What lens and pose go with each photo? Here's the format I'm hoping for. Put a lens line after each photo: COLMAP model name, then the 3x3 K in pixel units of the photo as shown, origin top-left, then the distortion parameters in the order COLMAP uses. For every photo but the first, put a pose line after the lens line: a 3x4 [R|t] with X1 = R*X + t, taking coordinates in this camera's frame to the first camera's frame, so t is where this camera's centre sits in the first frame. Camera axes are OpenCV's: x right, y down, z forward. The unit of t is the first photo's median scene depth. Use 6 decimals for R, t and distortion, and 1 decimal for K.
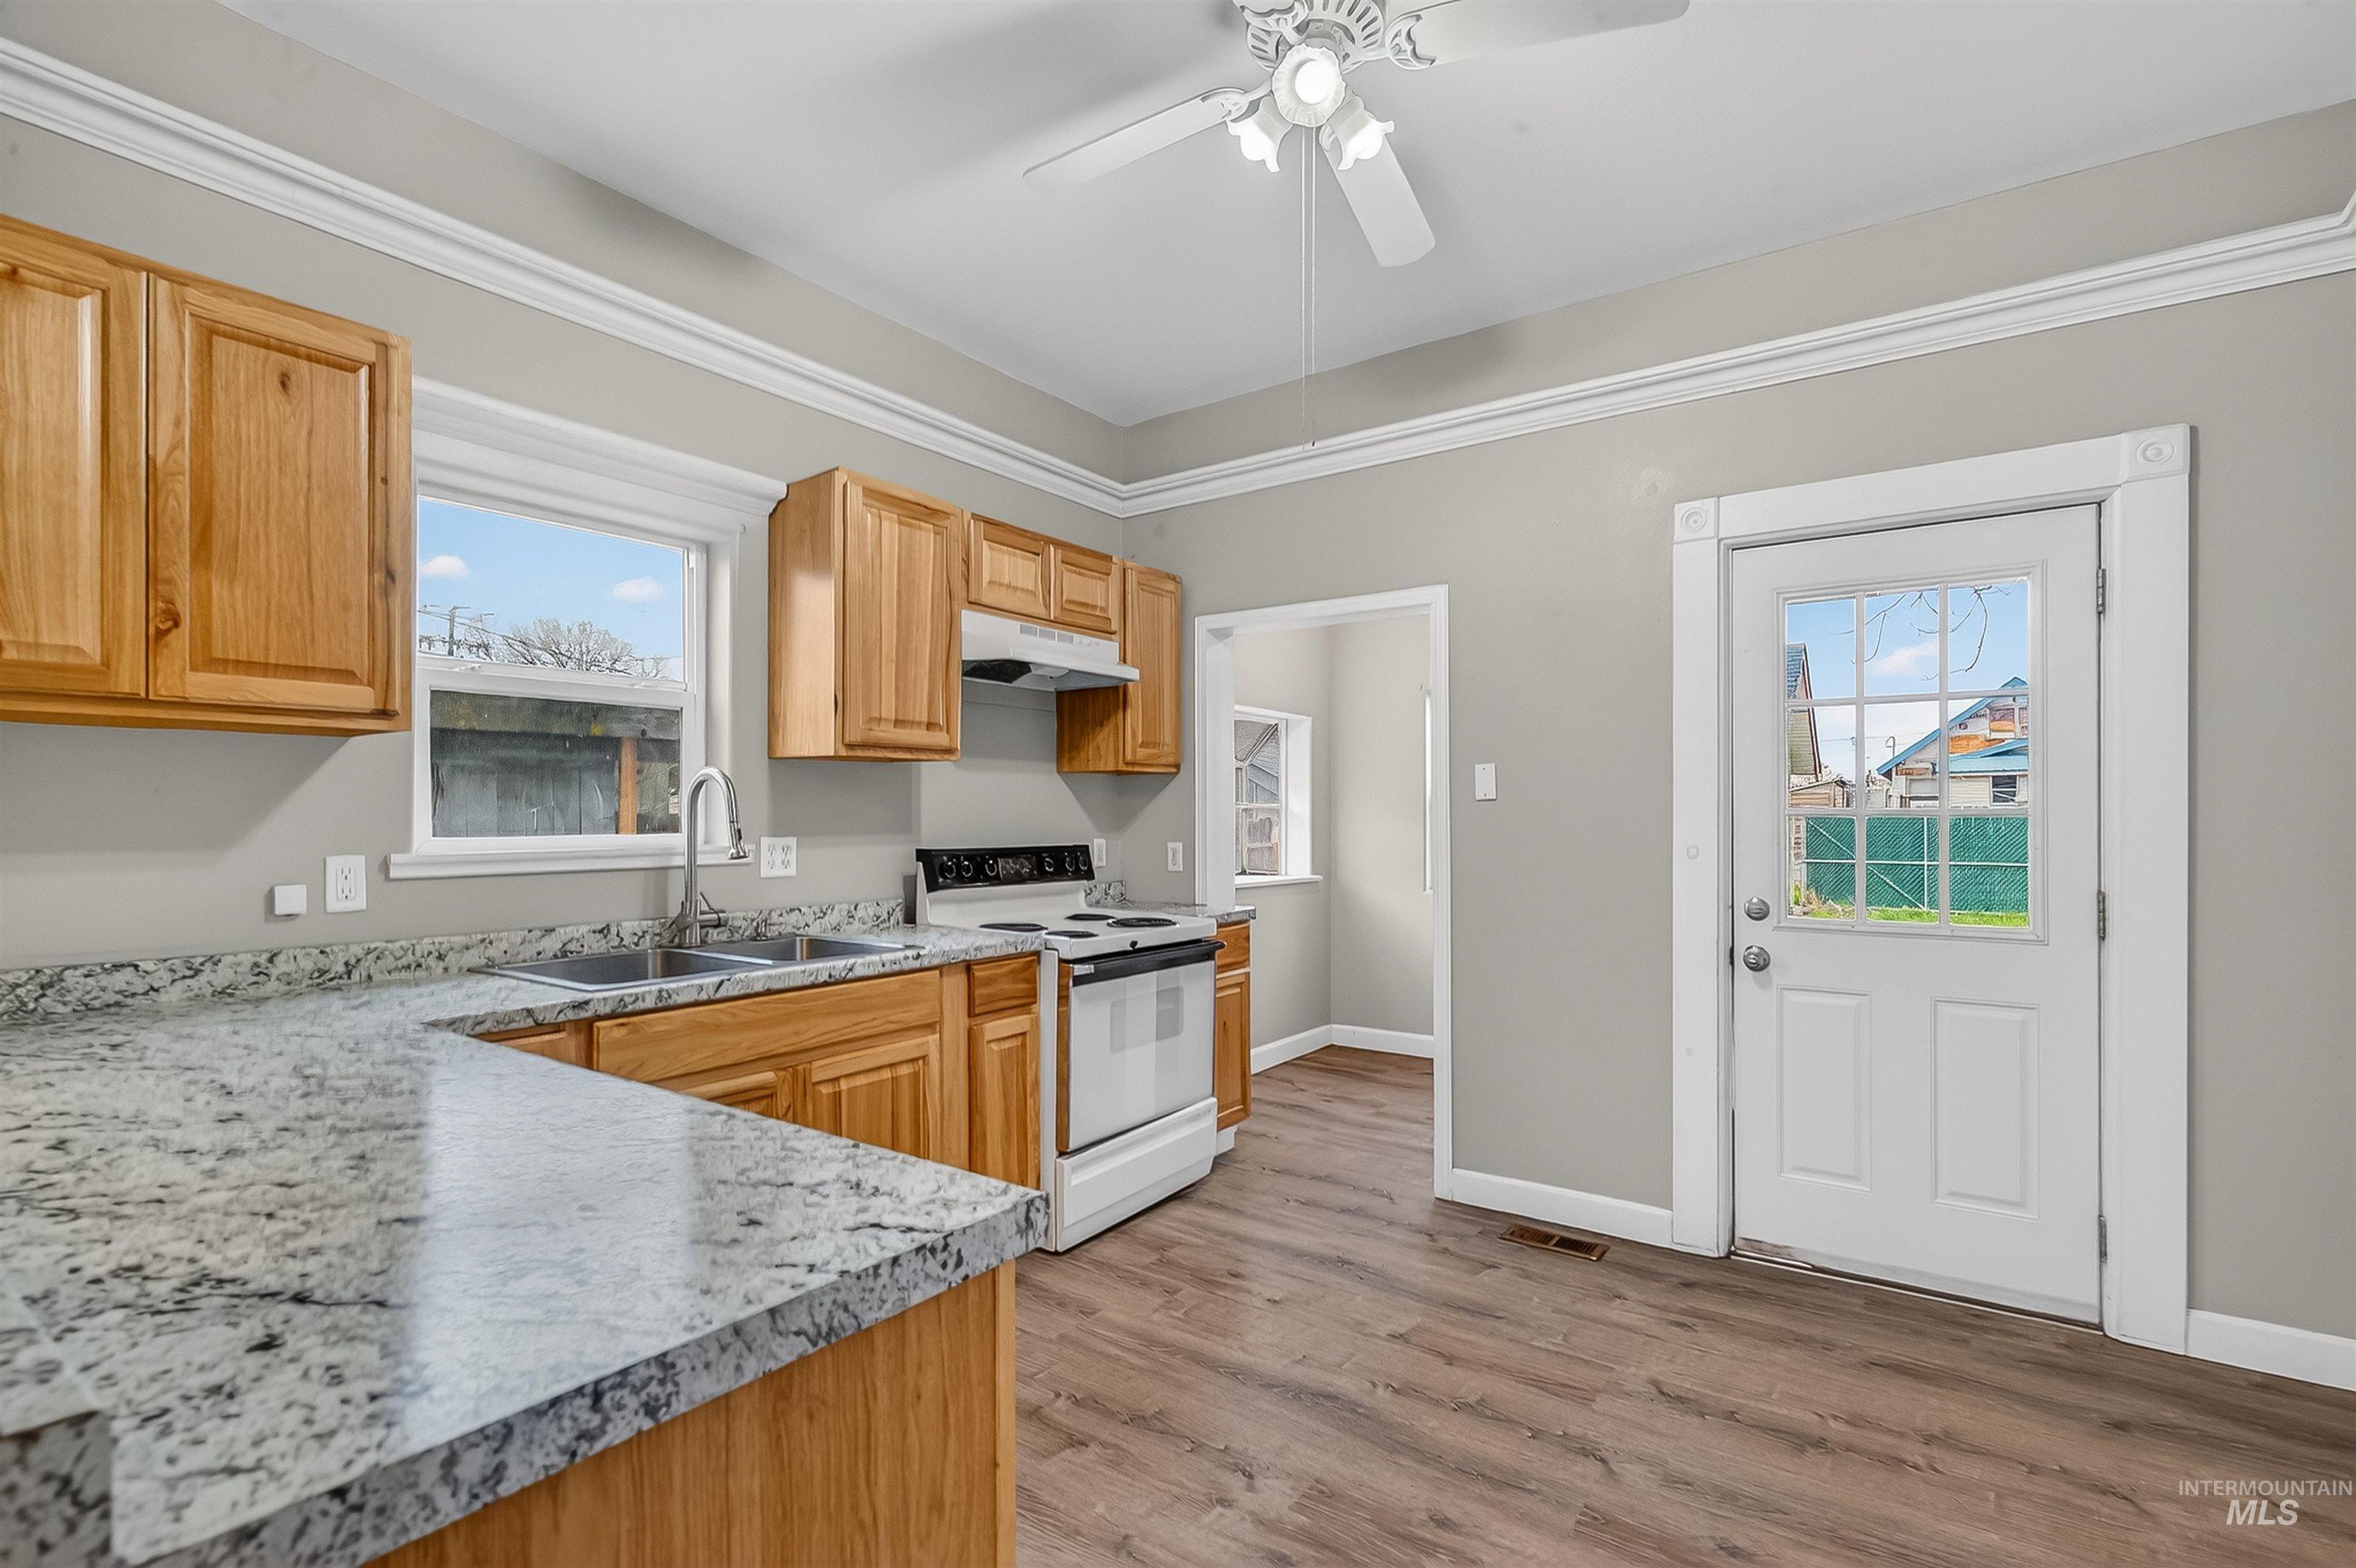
lens RADIAL K [[1079.1, 0, 1191.7], [0, 1079.1, 802.9], [0, 0, 1]] dist [0.000271, -0.000821]
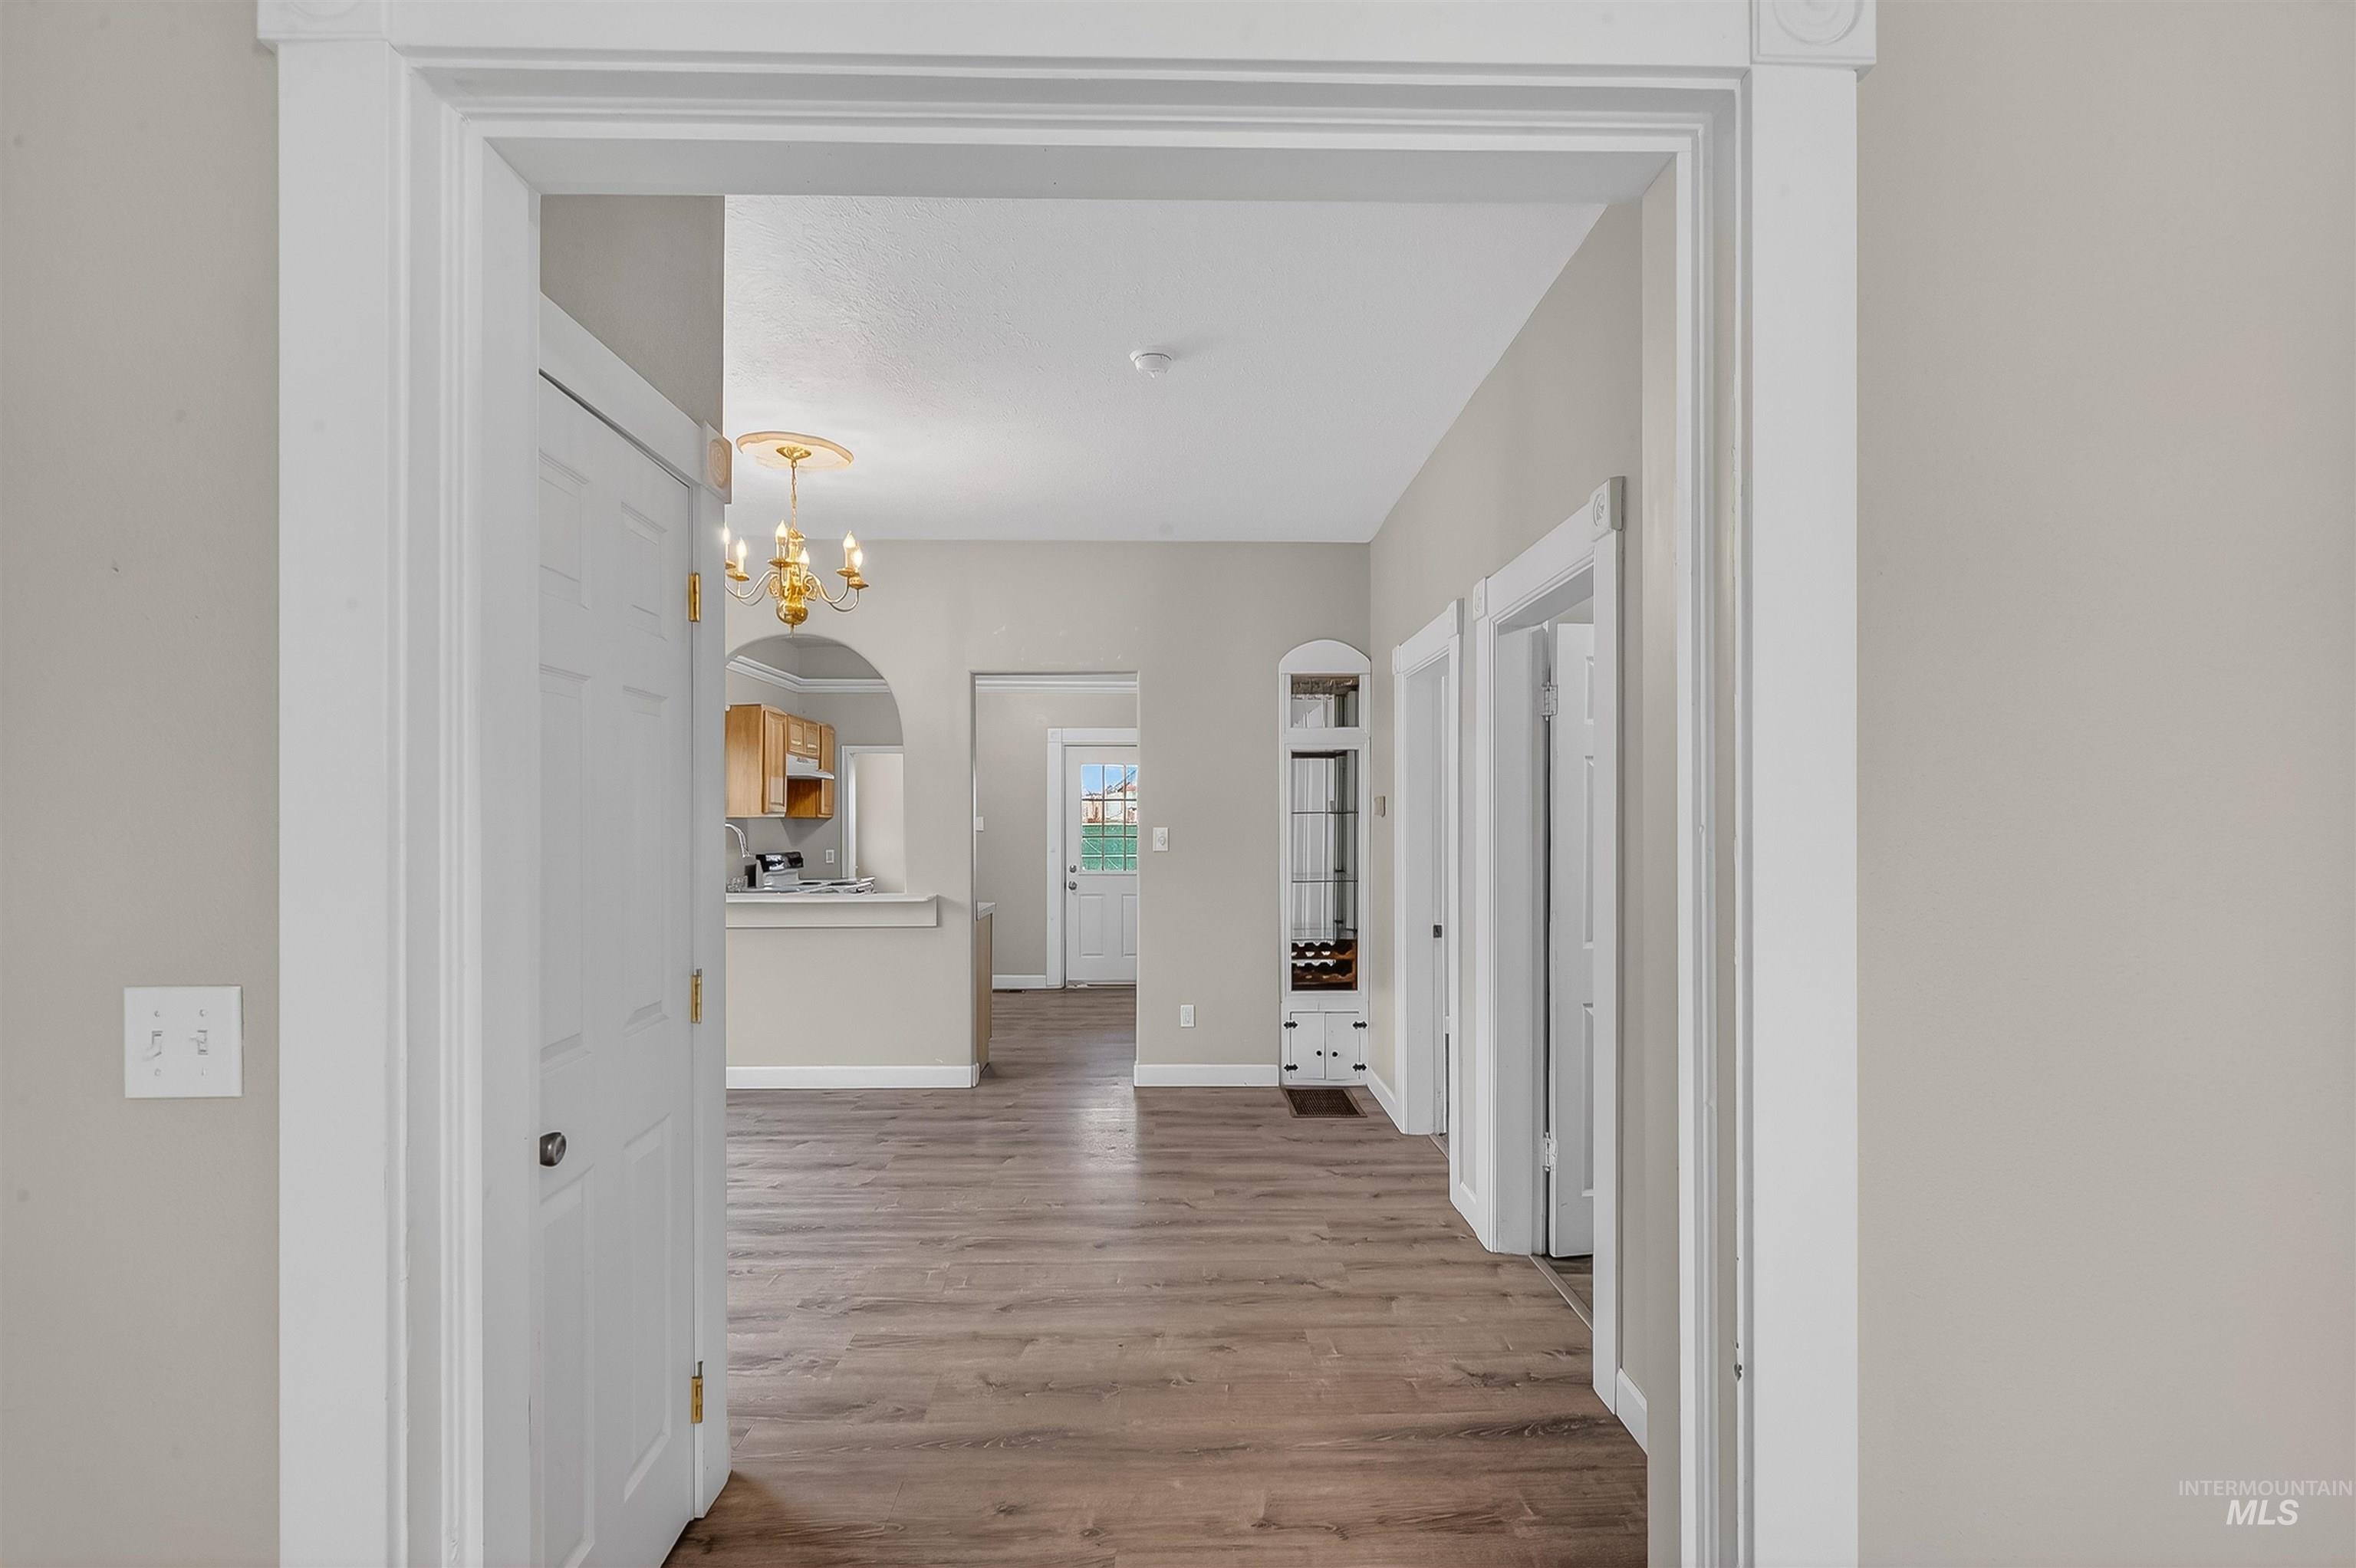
lens RADIAL K [[1079.1, 0, 1195.1], [0, 1079.1, 805.8], [0, 0, 1]] dist [0.000271, -0.000821]
pose [[0.802459, 0.005707, 0.596680, -1.054295], [-0.004895, 0.999984, -0.002982, -0.071235], [-0.596687, -0.000528, 0.802474, -1.703498]]
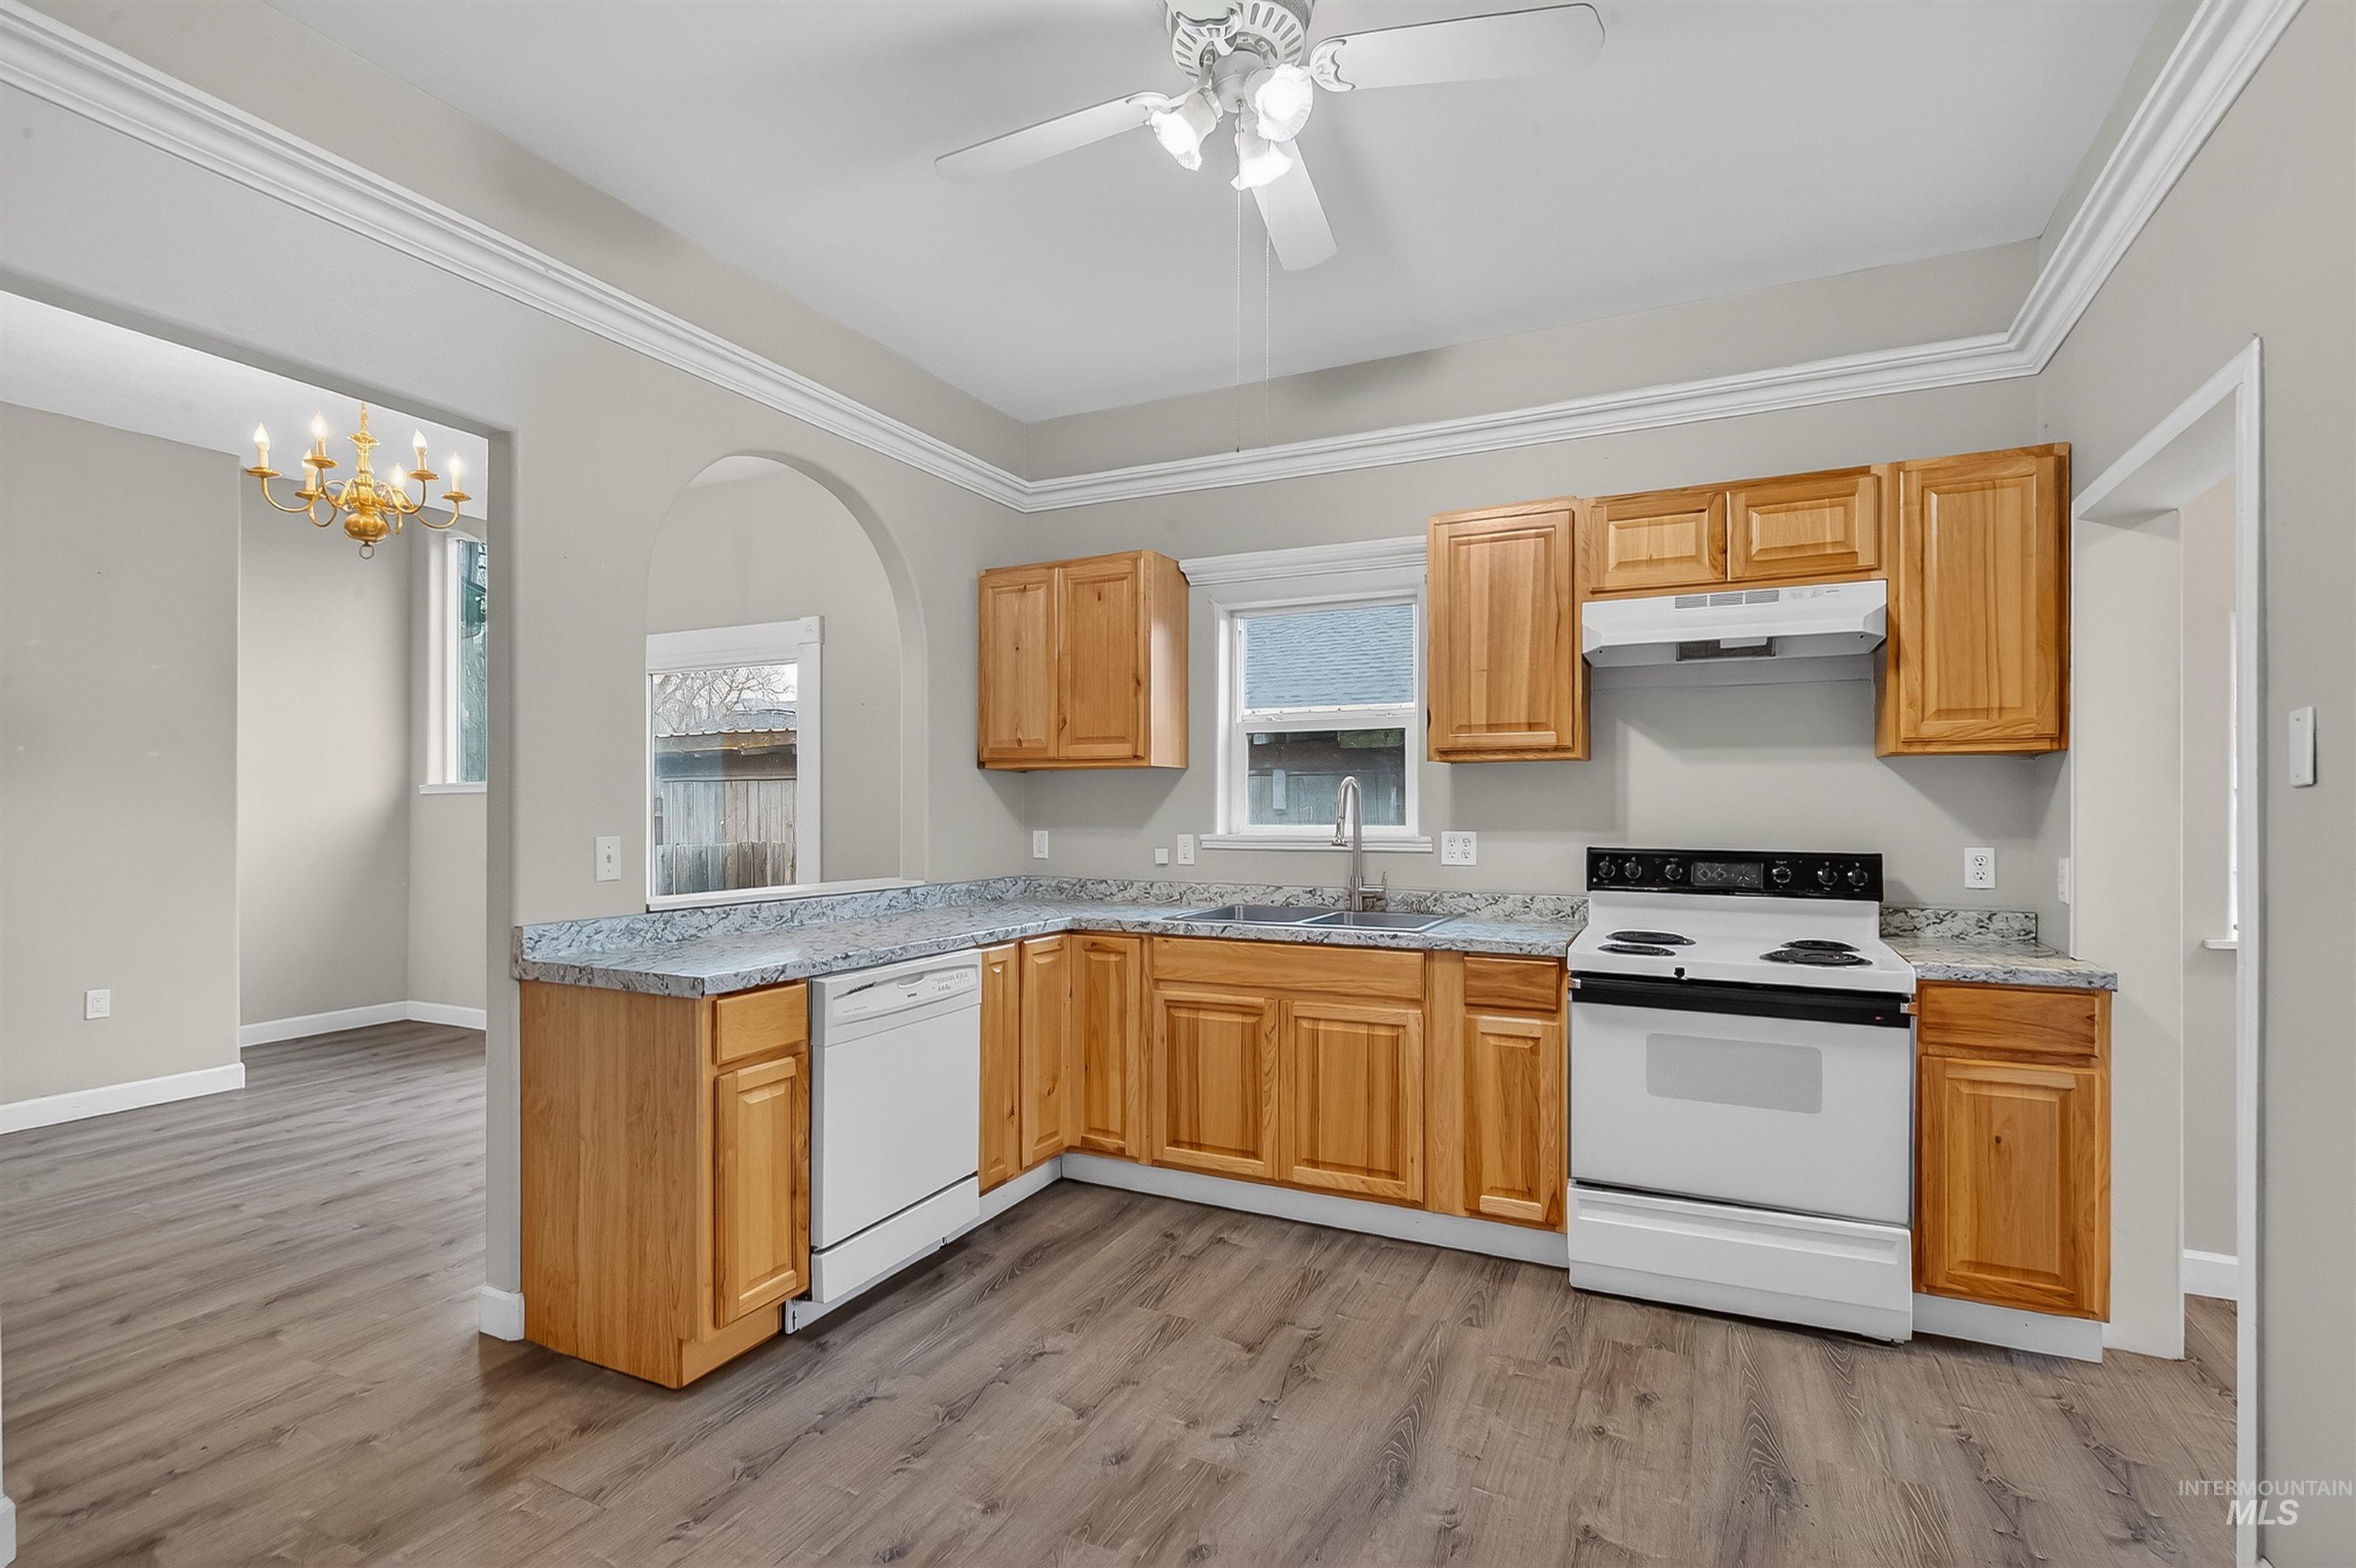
lens RADIAL K [[1079.1, 0, 1191.1], [0, 1079.1, 802.9], [0, 0, 1]] dist [0.000271, -0.000821]
pose [[0.157455, -0.002305, -0.987524, 0.803456], [0.010463, 0.999945, -0.000666, -0.001486], [0.987471, -0.010227, 0.157470, 0.578407]]
